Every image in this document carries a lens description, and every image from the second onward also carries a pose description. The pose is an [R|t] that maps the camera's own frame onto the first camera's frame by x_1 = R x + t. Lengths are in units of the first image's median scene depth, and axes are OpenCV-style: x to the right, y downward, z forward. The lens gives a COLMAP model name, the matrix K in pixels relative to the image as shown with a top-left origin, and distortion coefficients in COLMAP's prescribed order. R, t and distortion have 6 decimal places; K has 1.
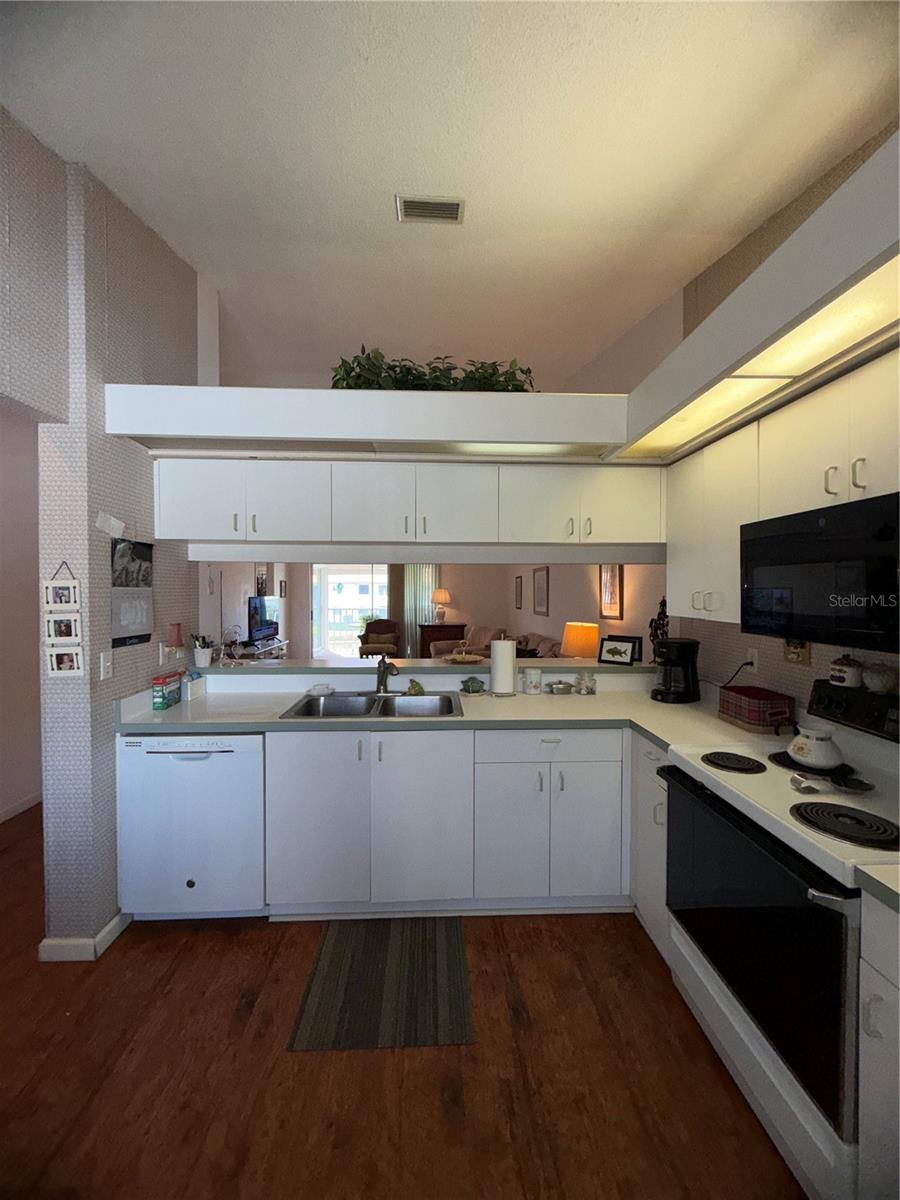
lens RADIAL K [[477.3, 0, 449.8], [0, 477.3, 597.3], [0, 0, 1]] dist [-0.001182, 0.000671]
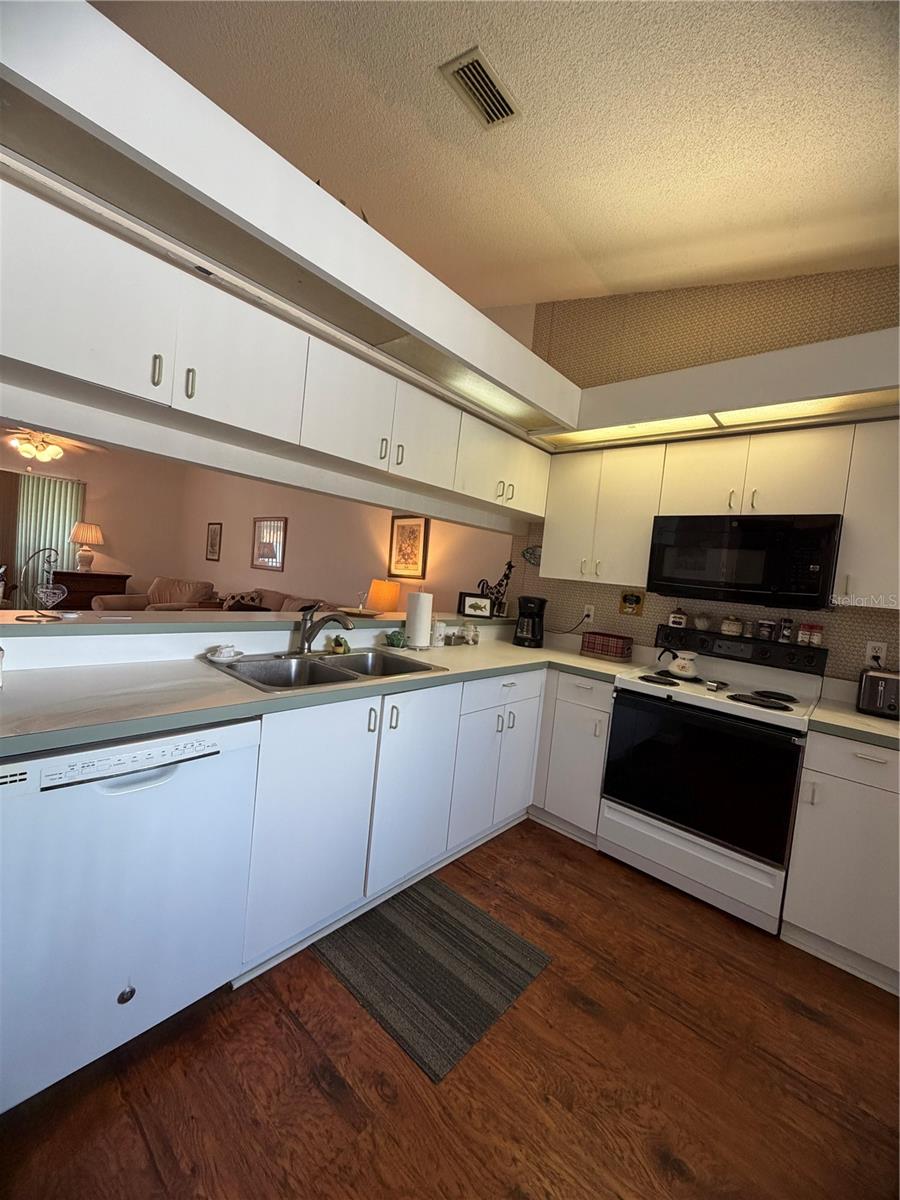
lens RADIAL K [[477.3, 0, 449.8], [0, 477.3, 597.3], [0, 0, 1]] dist [-0.001182, 0.000671]
pose [[0.693837, 0.030105, 0.719503, -0.691769], [-0.085961, 0.995445, 0.041243, 0.069758], [-0.714983, -0.090465, 0.693264, 0.369058]]
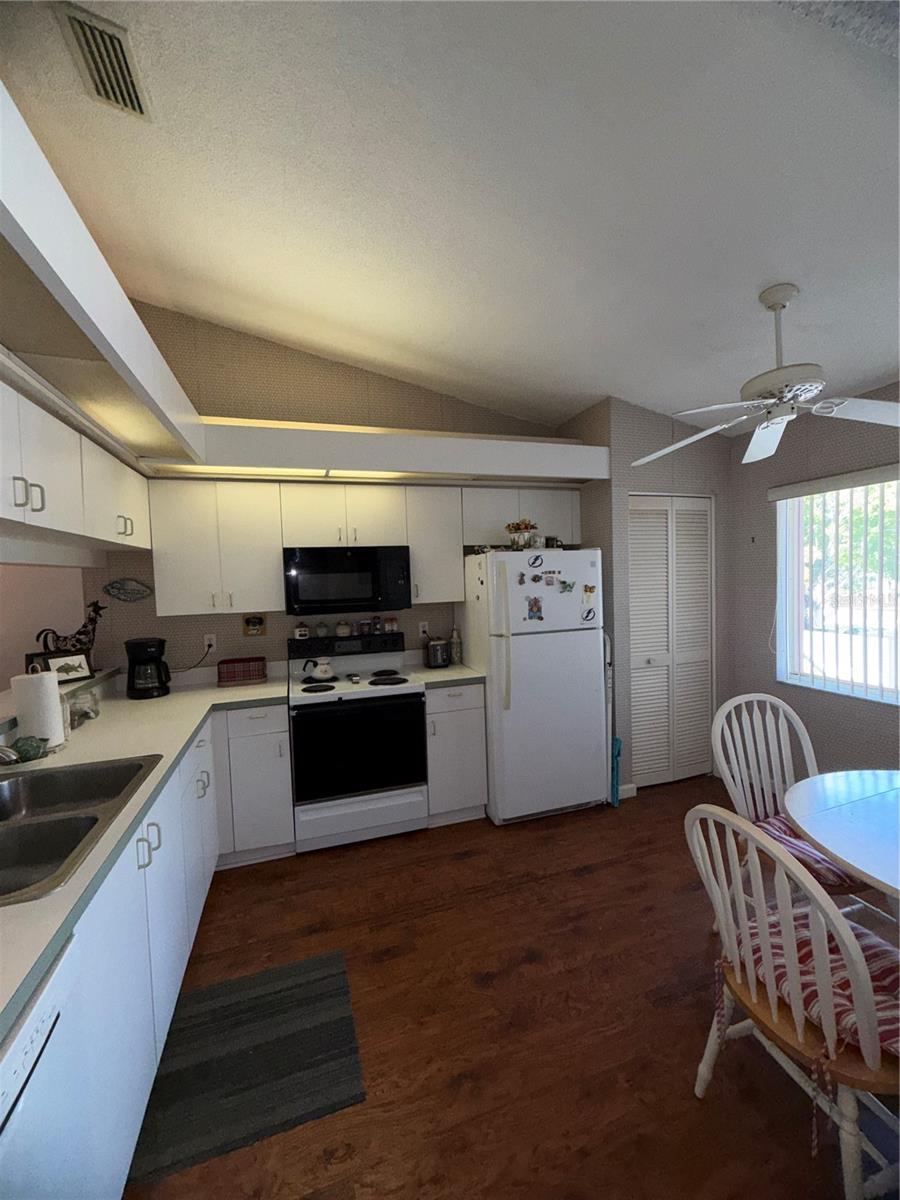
lens RADIAL K [[477.3, 0, 449.8], [0, 477.3, 597.3], [0, 0, 1]] dist [-0.001182, 0.000671]
pose [[-0.263929, -0.036339, 0.963857, -0.910006], [0.046620, 0.997642, 0.050378, -0.035195], [-0.963415, 0.058231, -0.261613, 0.758901]]
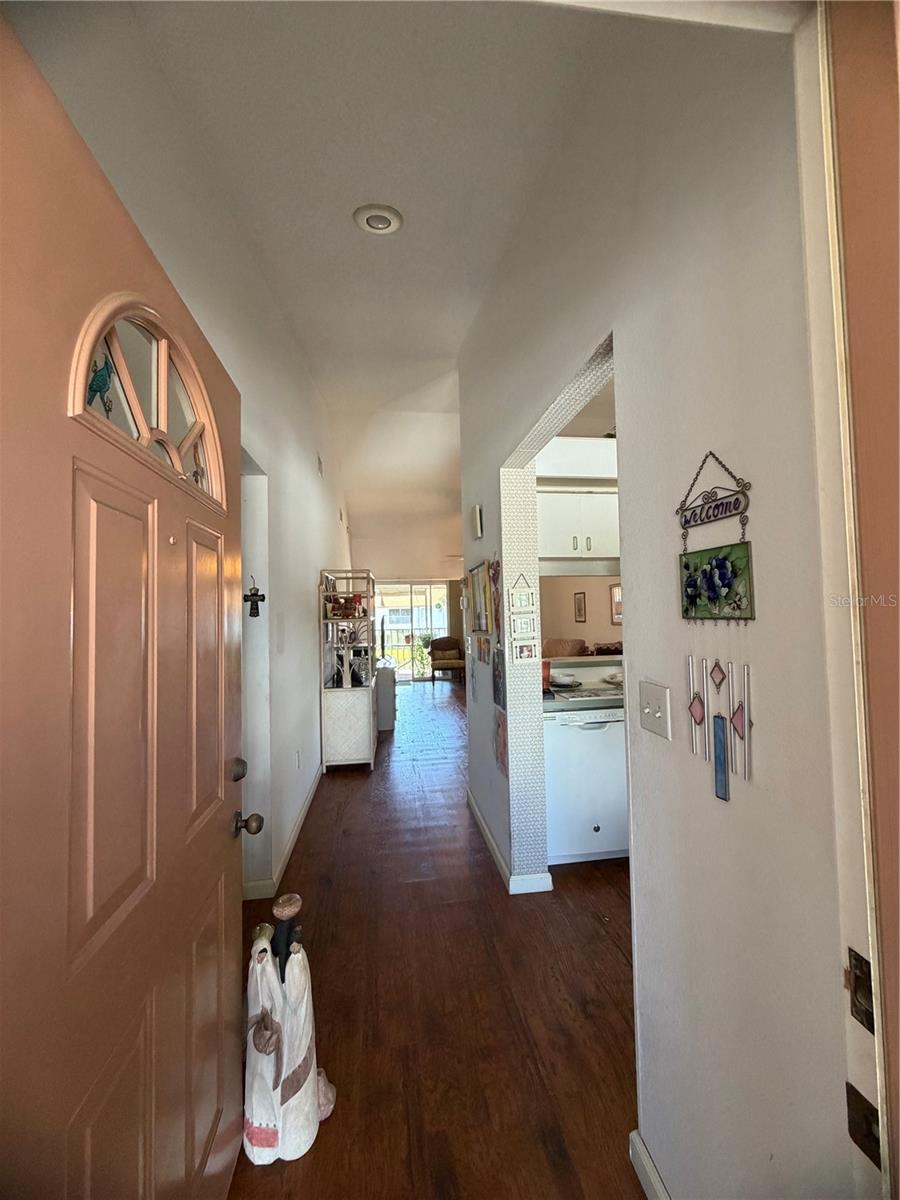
lens RADIAL K [[477.3, 0, 449.8], [0, 477.3, 597.3], [0, 0, 1]] dist [-0.001182, 0.000671]
pose [[0.994865, -0.022049, 0.098777, -1.027863], [0.026782, 0.998543, -0.046846, 0.040103], [-0.097600, 0.049251, 0.994006, -0.238031]]
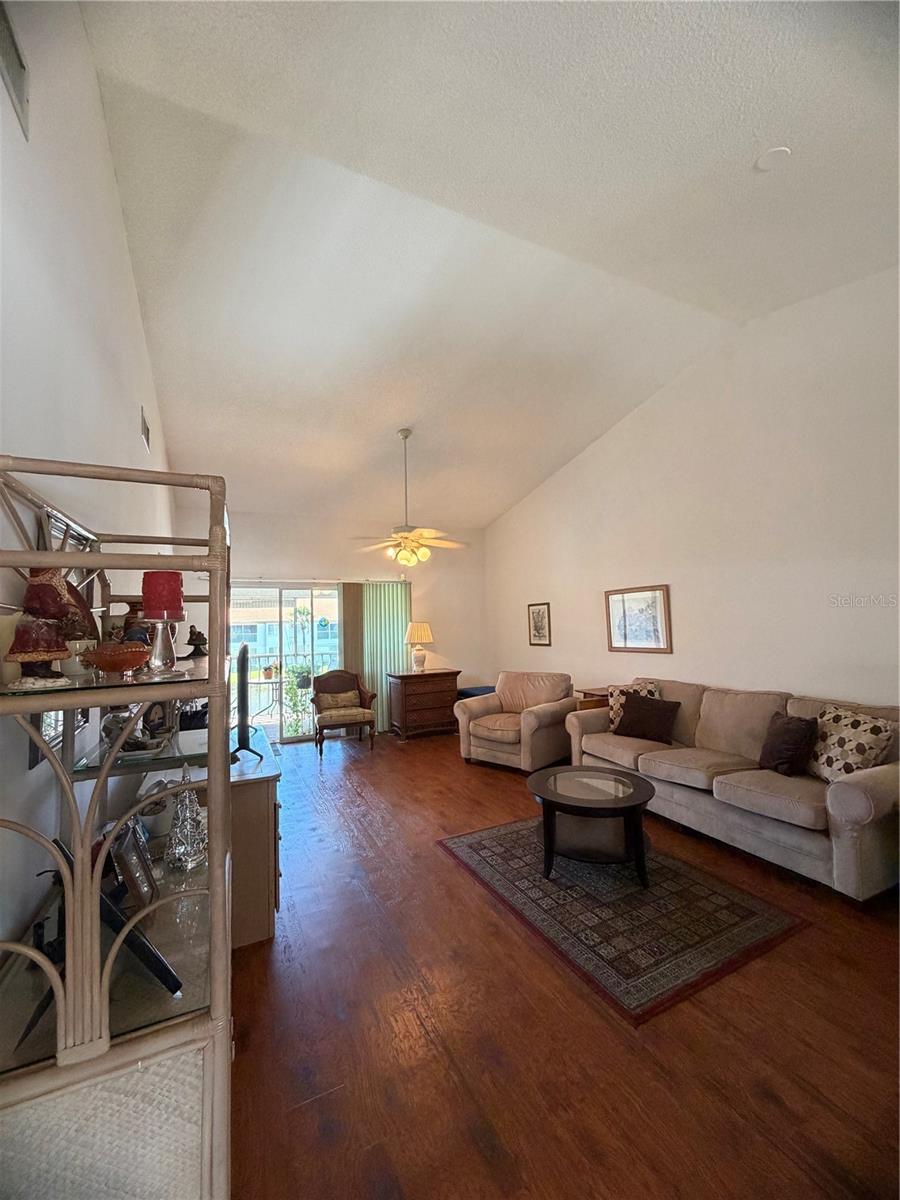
lens RADIAL K [[477.3, 0, 449.8], [0, 477.3, 597.3], [0, 0, 1]] dist [-0.001182, 0.000671]
pose [[0.918166, -0.004018, 0.396175, -1.153420], [0.035048, 0.996852, -0.071116, -0.017080], [-0.394642, 0.079181, 0.915417, 1.382543]]
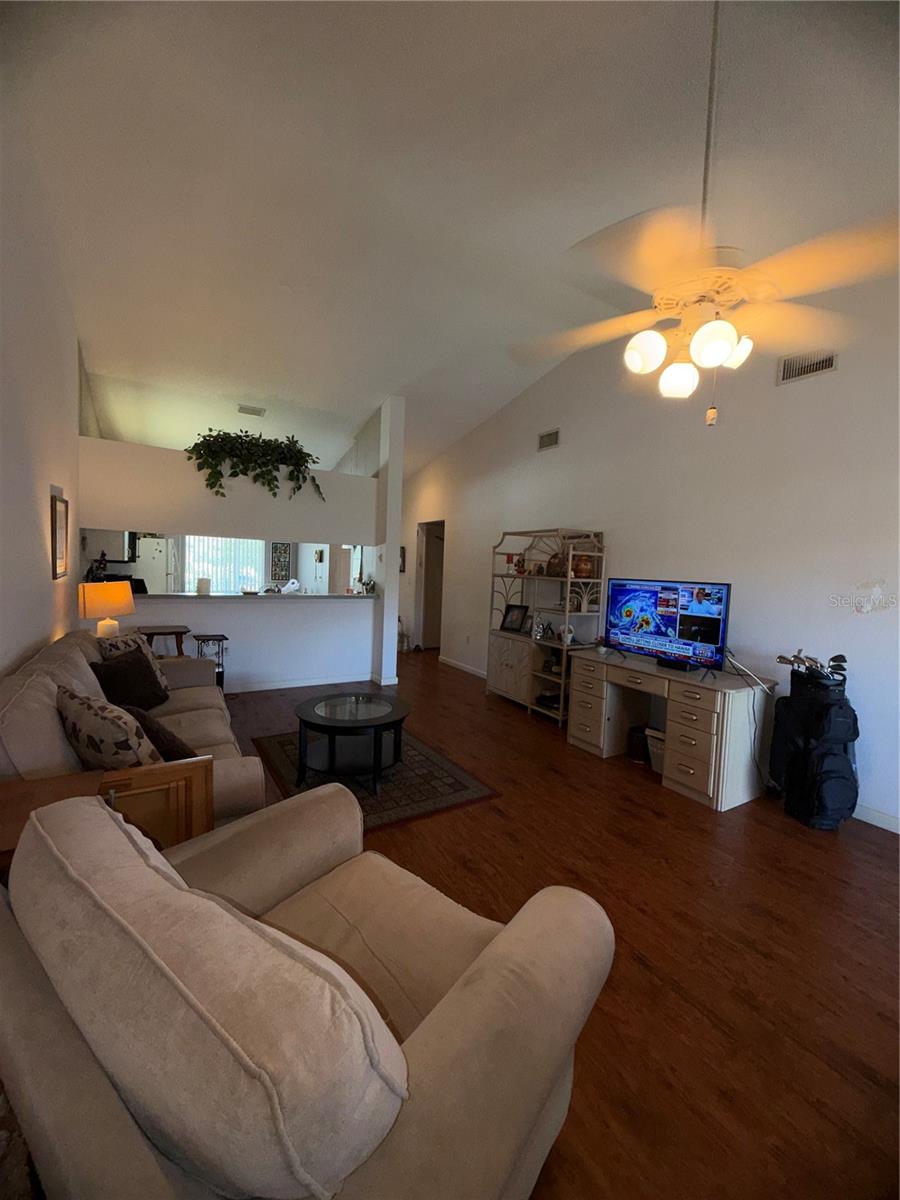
lens RADIAL K [[477.3, 0, 449.8], [0, 477.3, 597.3], [0, 0, 1]] dist [-0.001182, 0.000671]
pose [[-0.872770, -0.003780, -0.488116, 0.283194], [-0.048004, 0.995788, 0.078121, -0.037840], [0.485765, 0.091613, -0.869275, 4.044465]]
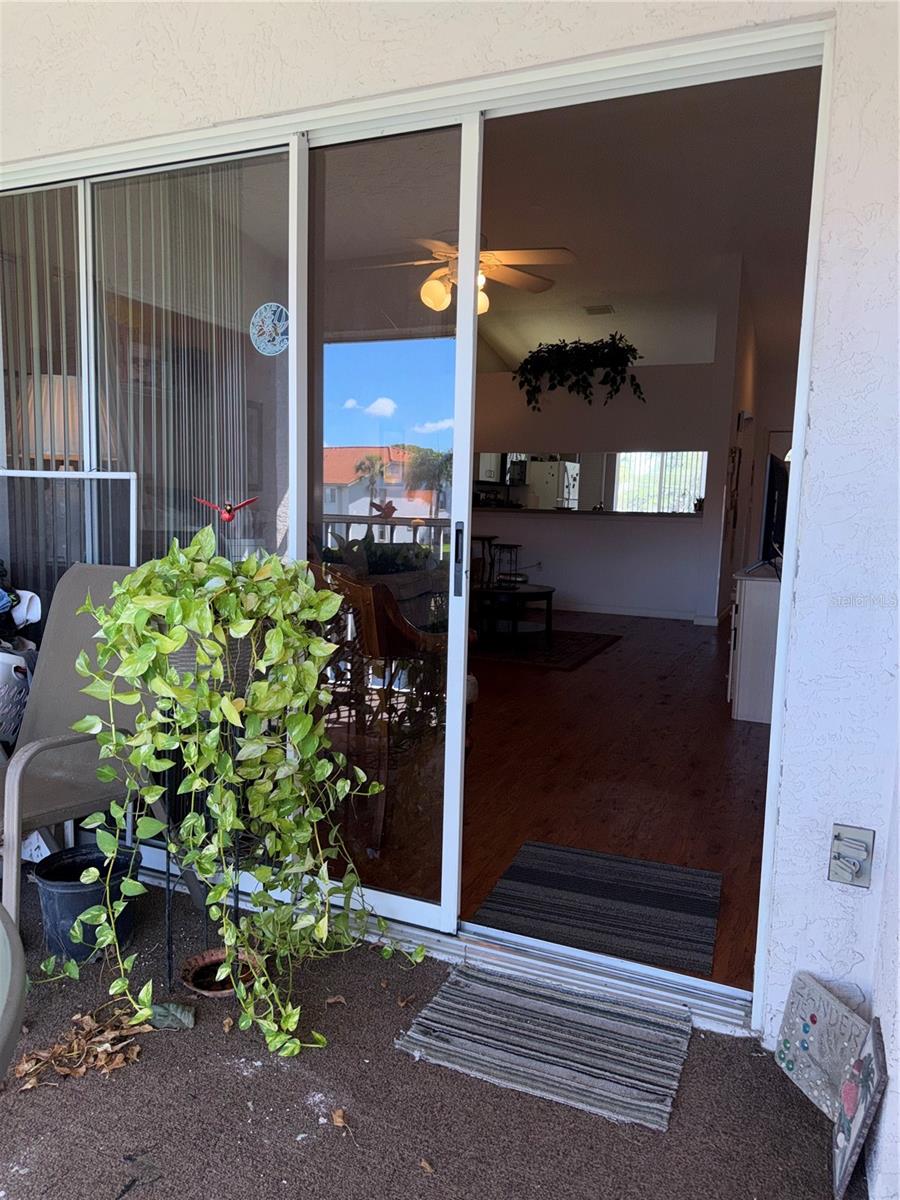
lens RADIAL K [[849.8, 0, 453.8], [0, 849.8, 604.1], [0, 0, 1]] dist [0.105631, 0.000261]
pose [[-0.900367, -0.077107, 0.428245, -1.398833], [-0.020375, 0.990565, 0.135517, 0.089449], [-0.434654, 0.113290, -0.893443, 5.525033]]
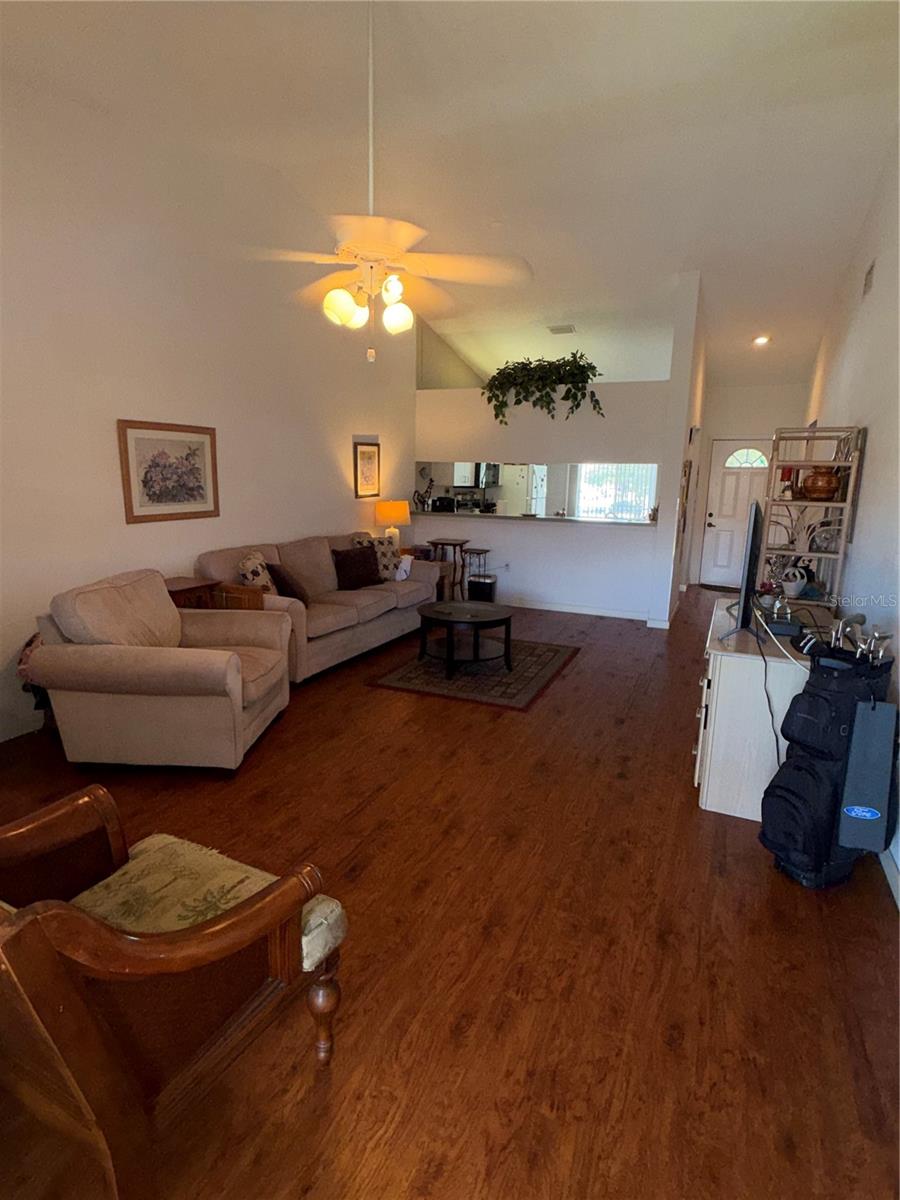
lens RADIAL K [[622.4, 0, 454.9], [0, 622.4, 602.0], [0, 0, 1]] dist [0.000392, 0.000625]
pose [[-0.896051, -0.106739, 0.430929, -1.176555], [-0.013520, 0.976777, 0.213830, -0.075345], [-0.443745, 0.185776, -0.876685, 4.646417]]
